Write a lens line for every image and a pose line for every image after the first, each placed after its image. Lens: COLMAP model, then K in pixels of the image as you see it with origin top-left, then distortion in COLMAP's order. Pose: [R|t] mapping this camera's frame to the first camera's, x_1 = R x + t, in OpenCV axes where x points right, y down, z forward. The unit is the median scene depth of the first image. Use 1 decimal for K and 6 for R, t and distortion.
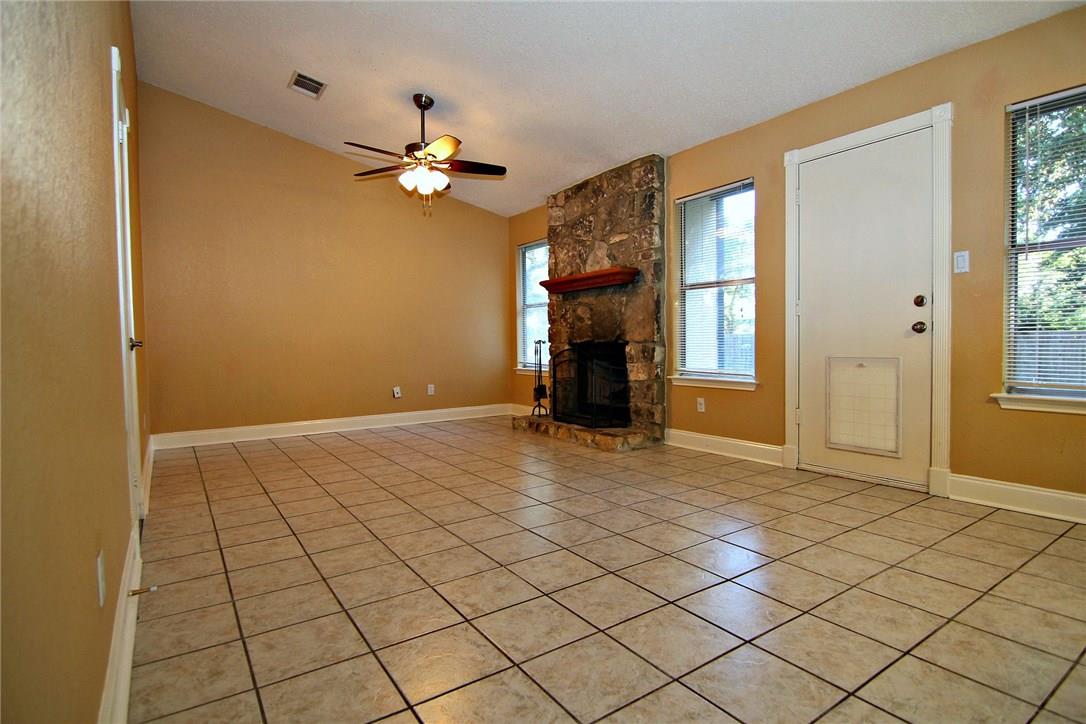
lens RADIAL K [[549.7, 0, 550.8], [0, 549.7, 361.8], [0, 0, 1]] dist [0.000256, -0.017662]
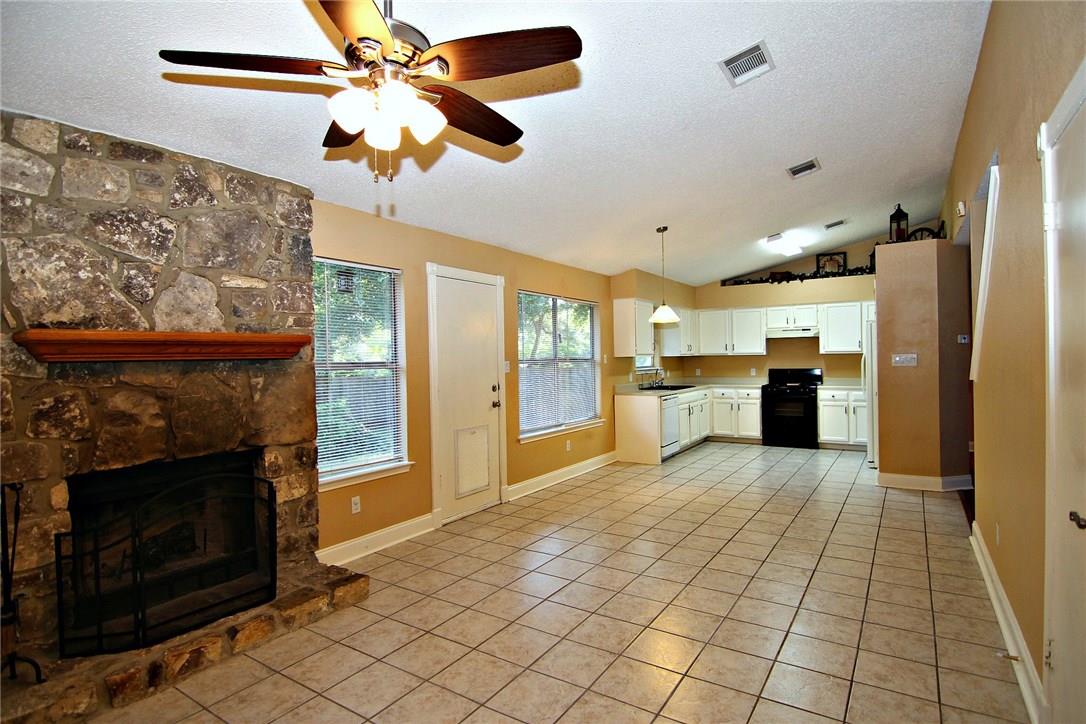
lens RADIAL K [[549.7, 0, 550.8], [0, 549.7, 361.8], [0, 0, 1]] dist [0.000256, -0.017662]
pose [[-0.377385, 0.016481, 0.925910, -0.595859], [0.057007, 0.998359, 0.005464, -0.122734], [-0.924300, 0.054845, -0.377706, 0.945916]]
